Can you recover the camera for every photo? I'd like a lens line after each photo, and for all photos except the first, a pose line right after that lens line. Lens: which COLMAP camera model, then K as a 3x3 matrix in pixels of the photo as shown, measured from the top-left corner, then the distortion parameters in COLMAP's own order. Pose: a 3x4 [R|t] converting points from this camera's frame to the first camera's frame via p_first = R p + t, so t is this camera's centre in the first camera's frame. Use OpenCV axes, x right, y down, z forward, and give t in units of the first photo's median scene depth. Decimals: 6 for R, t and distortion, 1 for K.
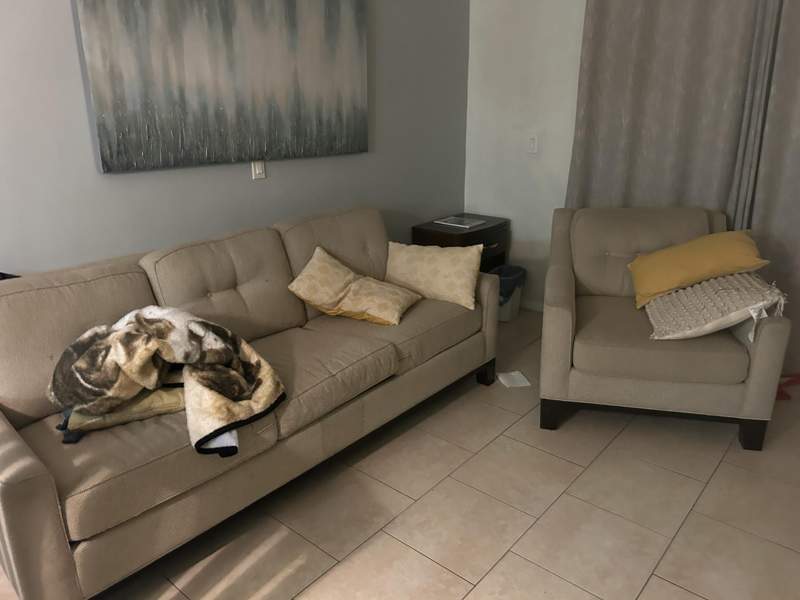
lens RADIAL K [[605.7, 0, 400.0], [0, 605.7, 300.0], [0, 0, 1]] dist [0.004937, -0.002690]
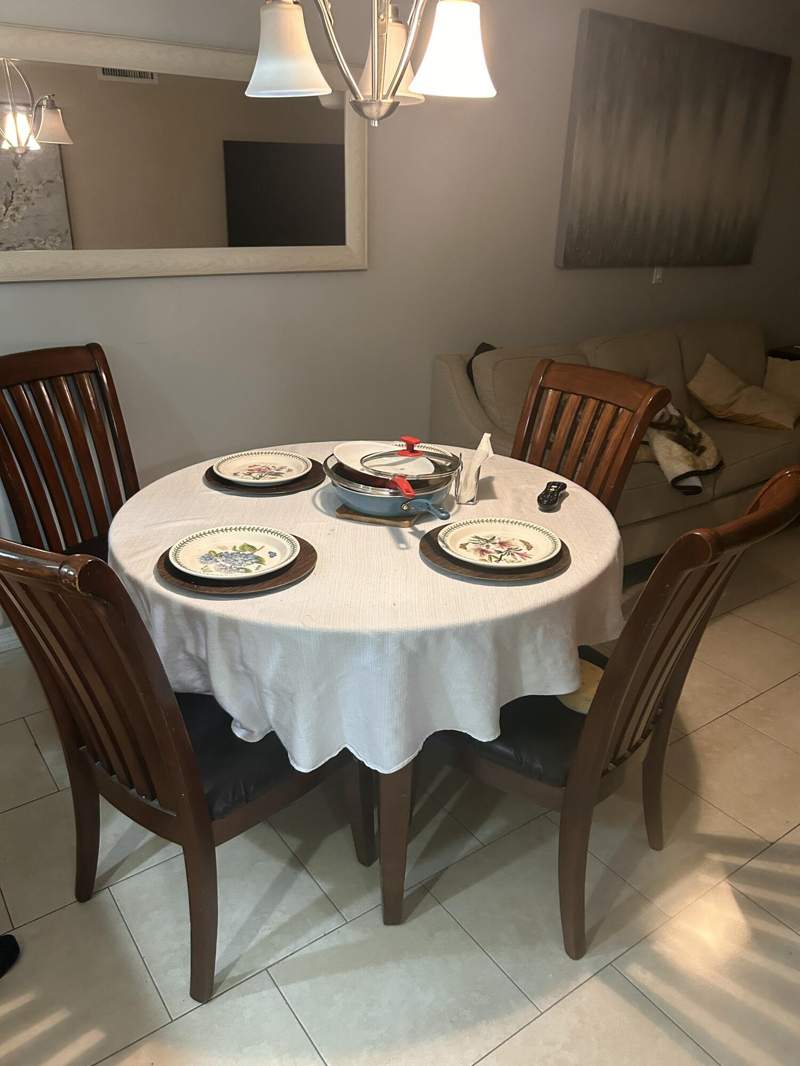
lens RADIAL K [[807.1, 0, 400.0], [0, 807.1, 533.0], [0, 0, 1]] dist [0.004937, -0.002690]
pose [[0.967390, 0.126155, -0.219641, -0.371414], [-0.110147, 0.990384, 0.083710, 0.196961], [0.228090, -0.056787, 0.971983, -0.601097]]
